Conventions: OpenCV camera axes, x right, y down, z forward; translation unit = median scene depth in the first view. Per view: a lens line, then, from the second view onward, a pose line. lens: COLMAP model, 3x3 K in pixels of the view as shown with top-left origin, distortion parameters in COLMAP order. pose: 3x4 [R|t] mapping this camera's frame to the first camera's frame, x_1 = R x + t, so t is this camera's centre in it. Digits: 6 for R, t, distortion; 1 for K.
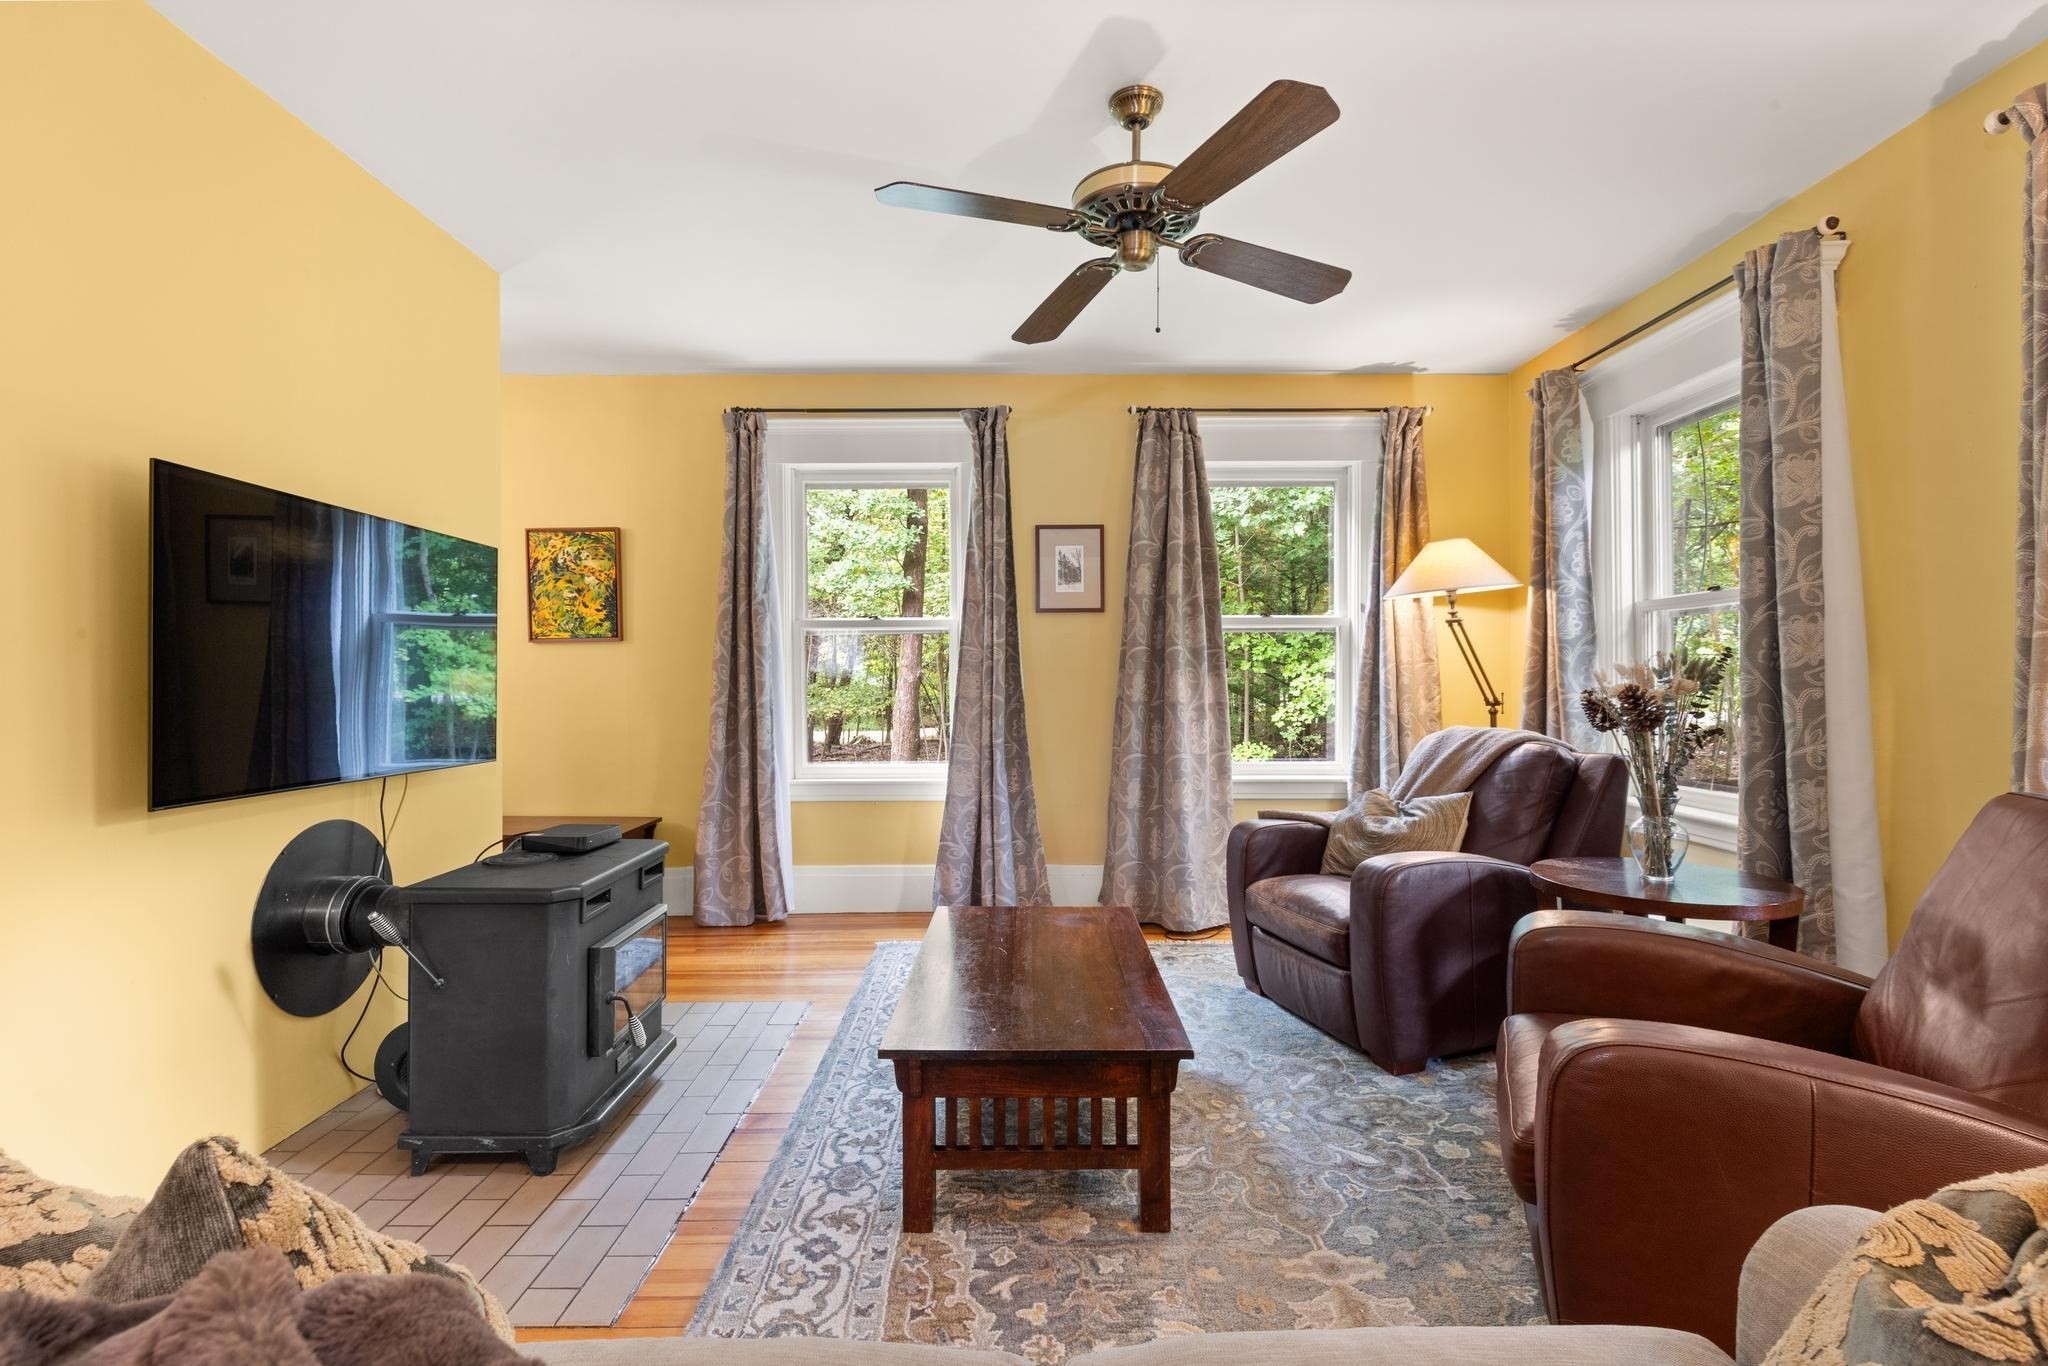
lens RADIAL K [[919.0, 0, 1024.0], [0, 919.0, 683.0], [0, 0, 1]] dist [0.000770, -0.000766]
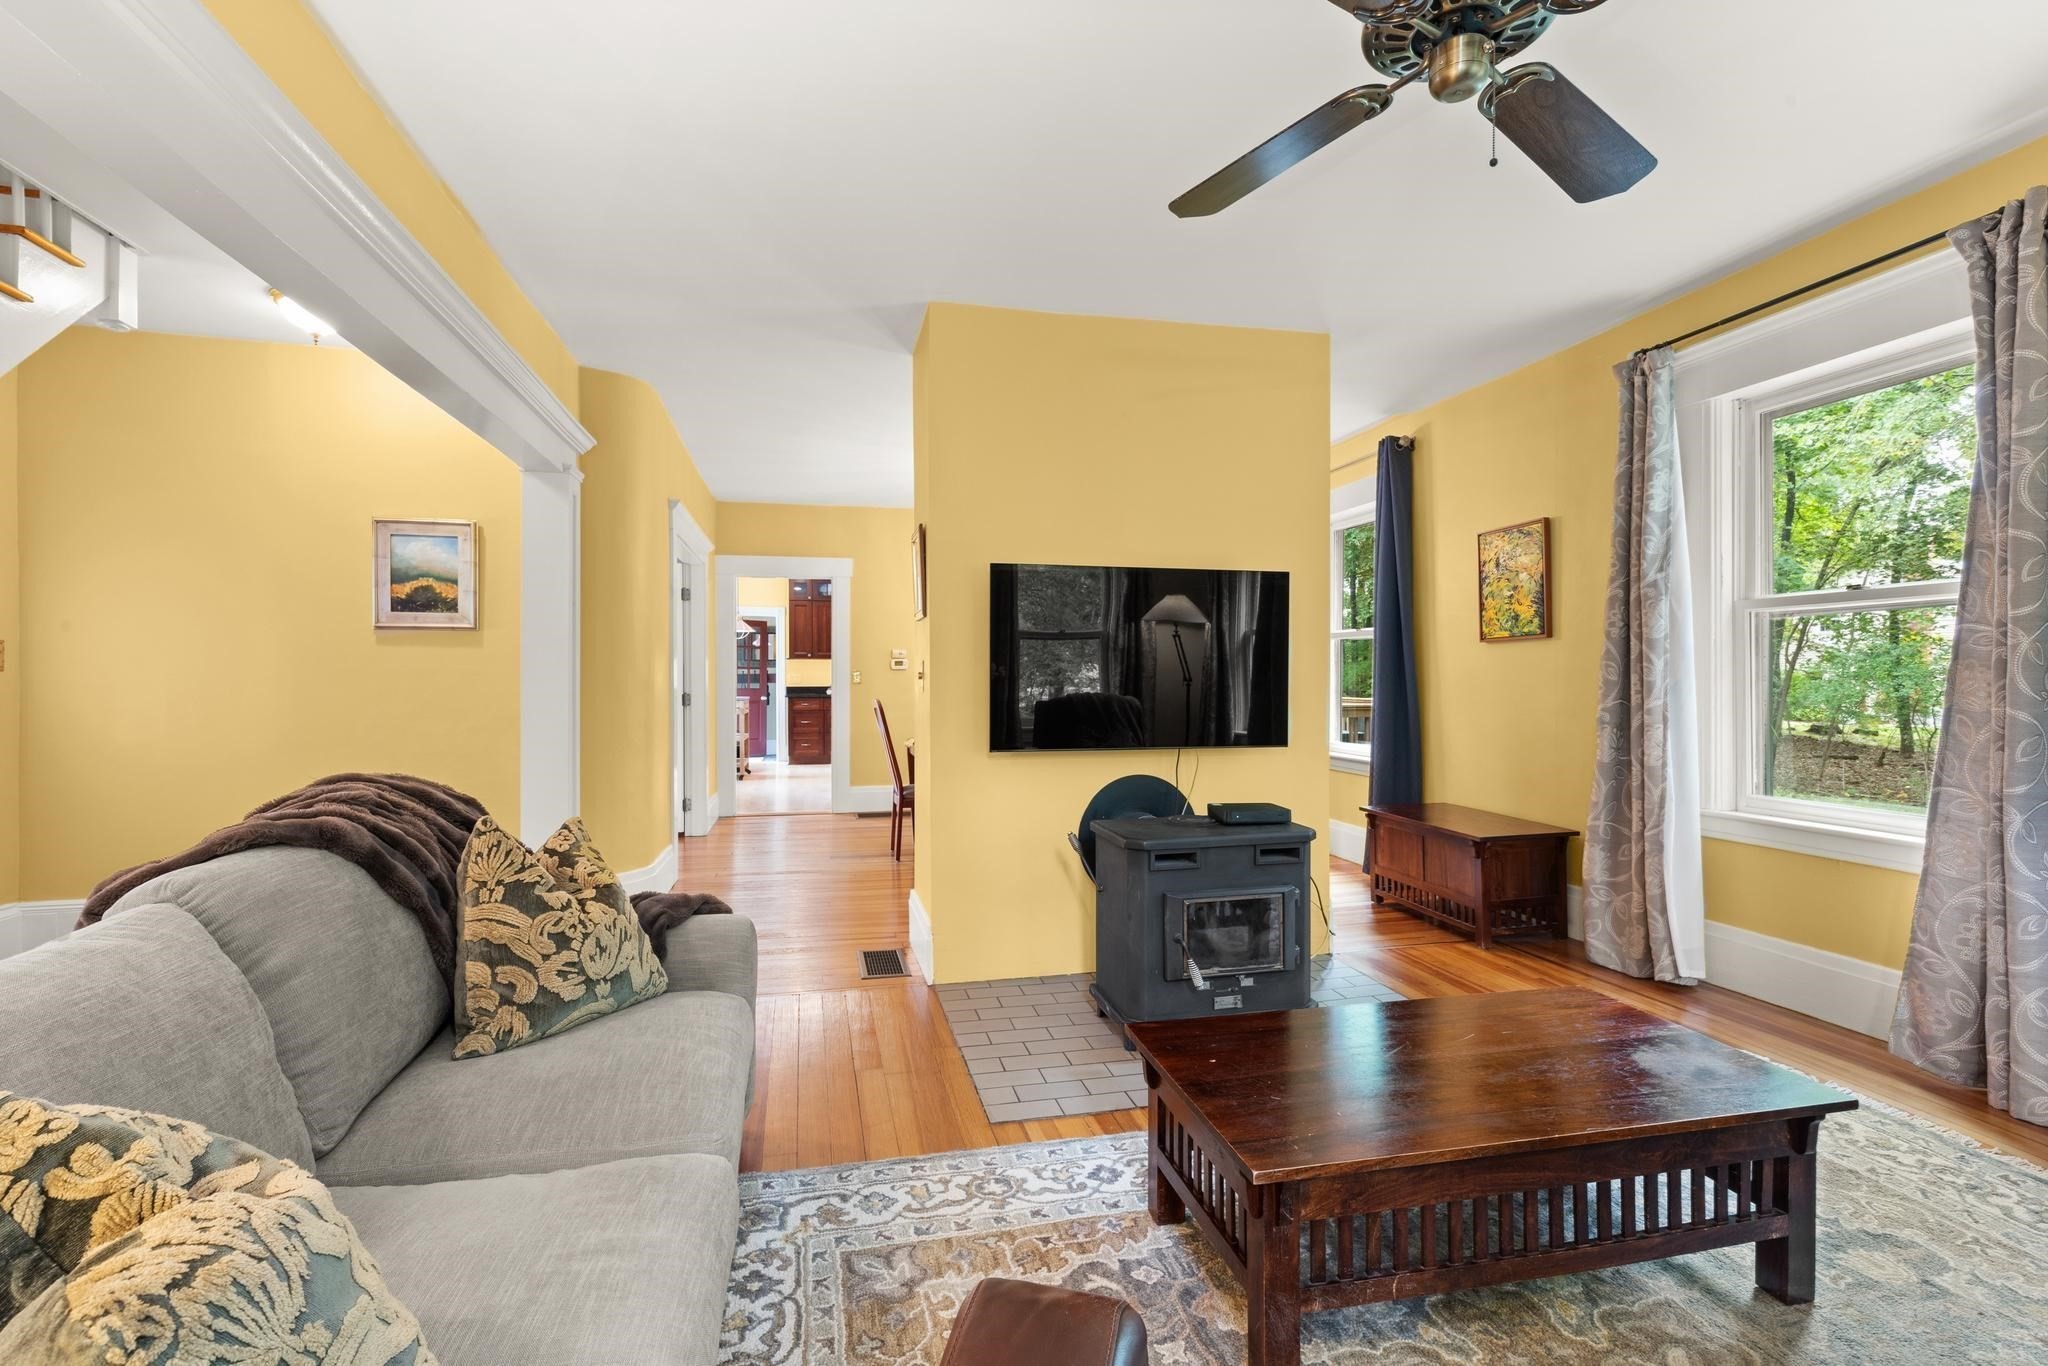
lens RADIAL K [[932.5, 0, 1025.4], [0, 932.5, 677.0], [0, 0, 1]] dist [0.003217, 0.000093]
pose [[0.218801, 0.001016, -0.975769, 0.396773], [0.000744, 0.999999, 0.001208, -0.007214], [0.975769, -0.000990, 0.218800, 0.282169]]
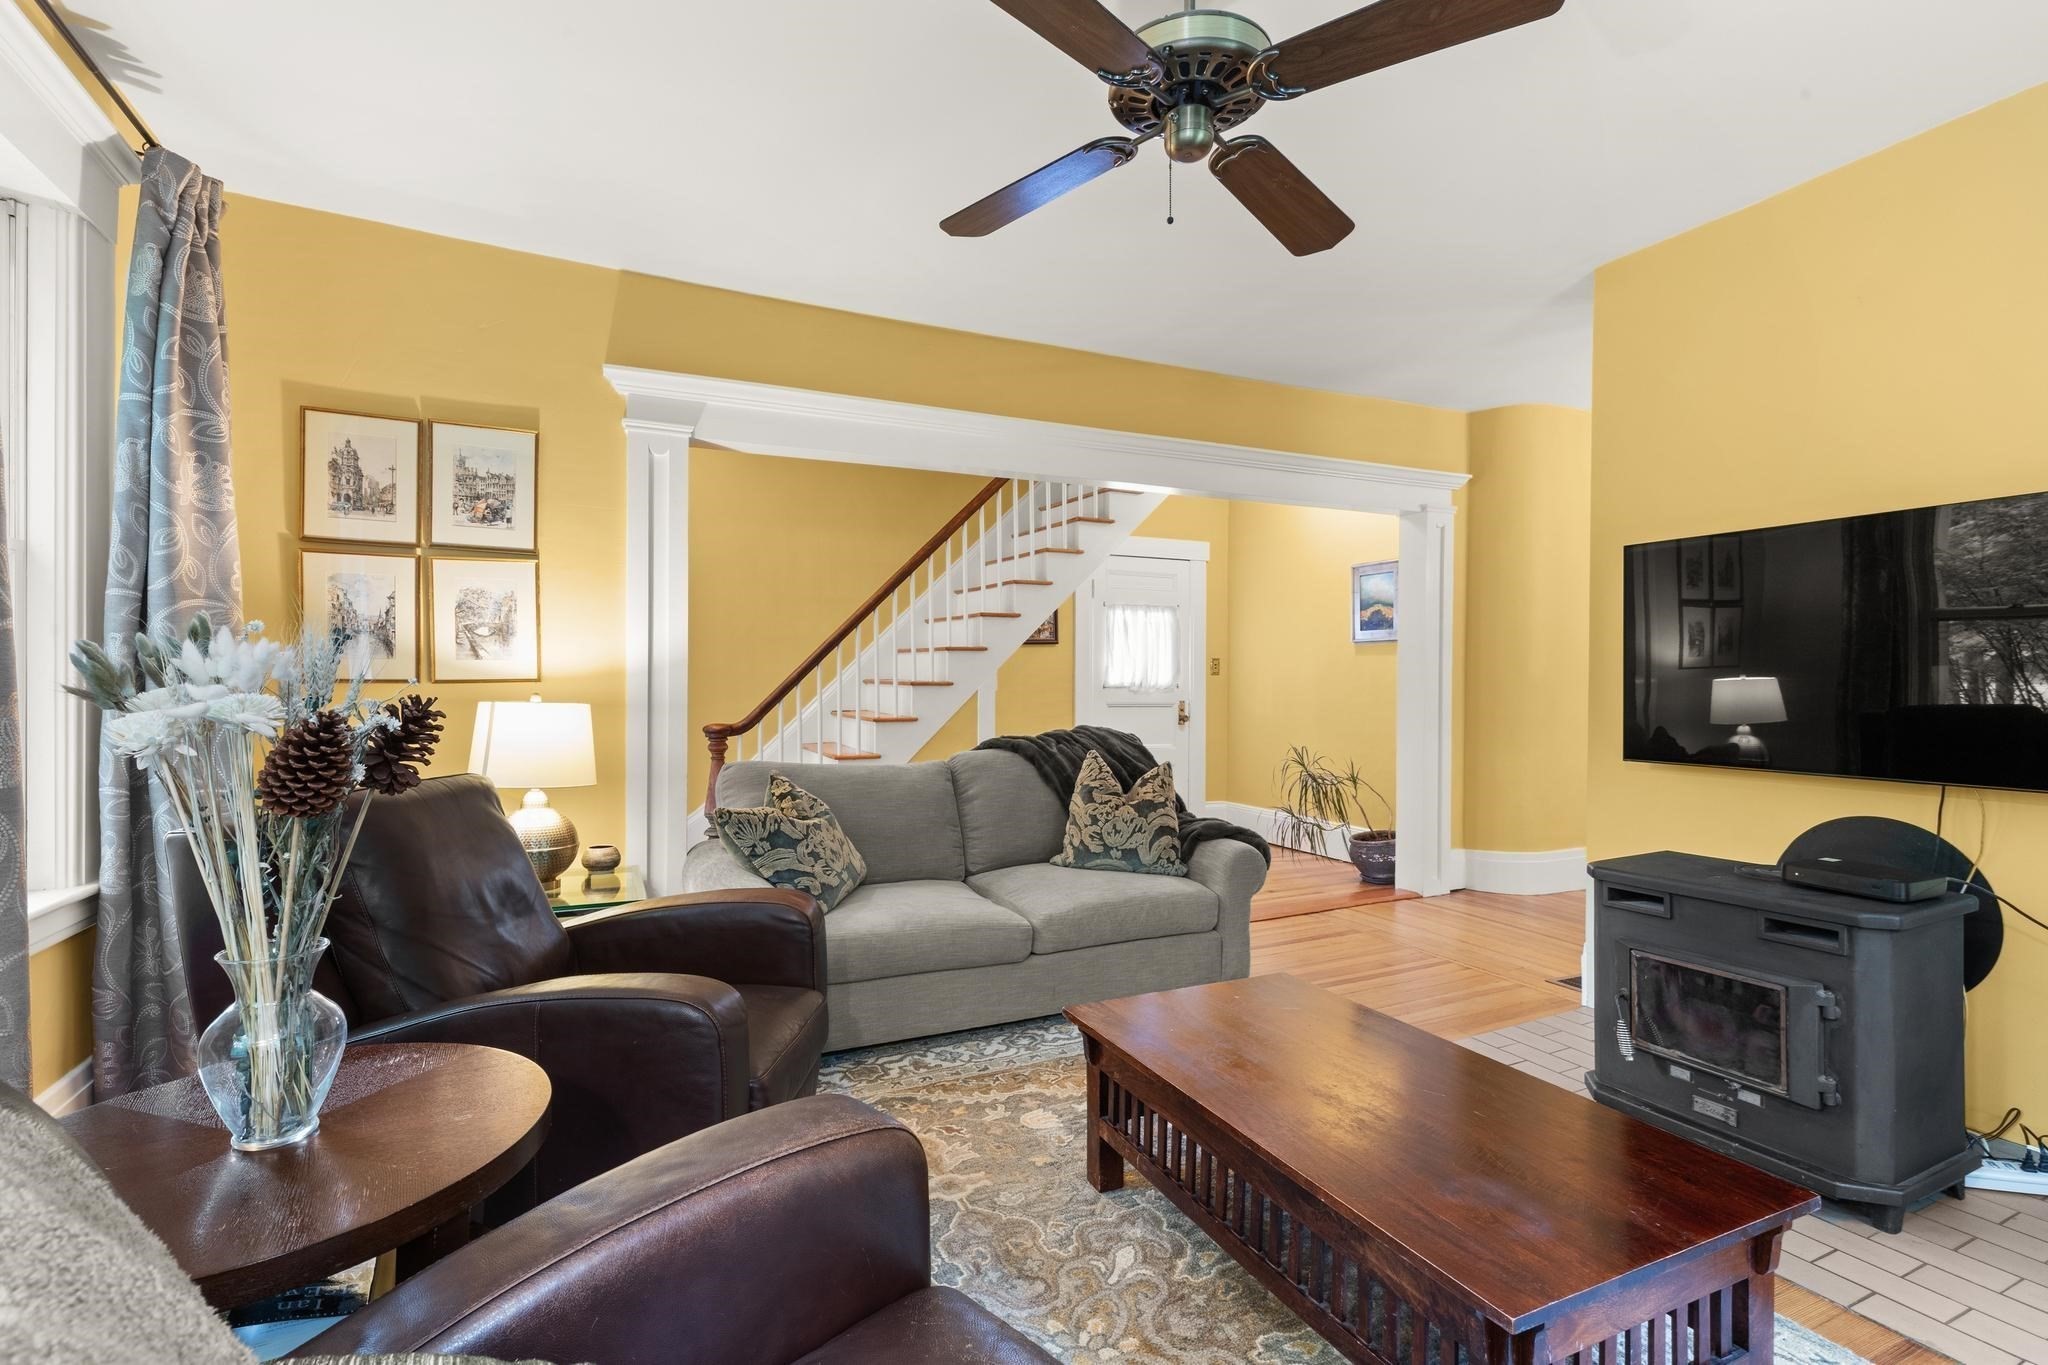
lens RADIAL K [[952.2, 0, 1044.0], [0, 952.2, 676.7], [0, 0, 1]] dist [0.002346, -0.000076]
pose [[-0.905151, 0.002381, -0.425085, 0.309795], [0.004935, 0.999976, -0.004908, -0.003128], [0.425063, -0.006540, -0.905140, 0.913856]]
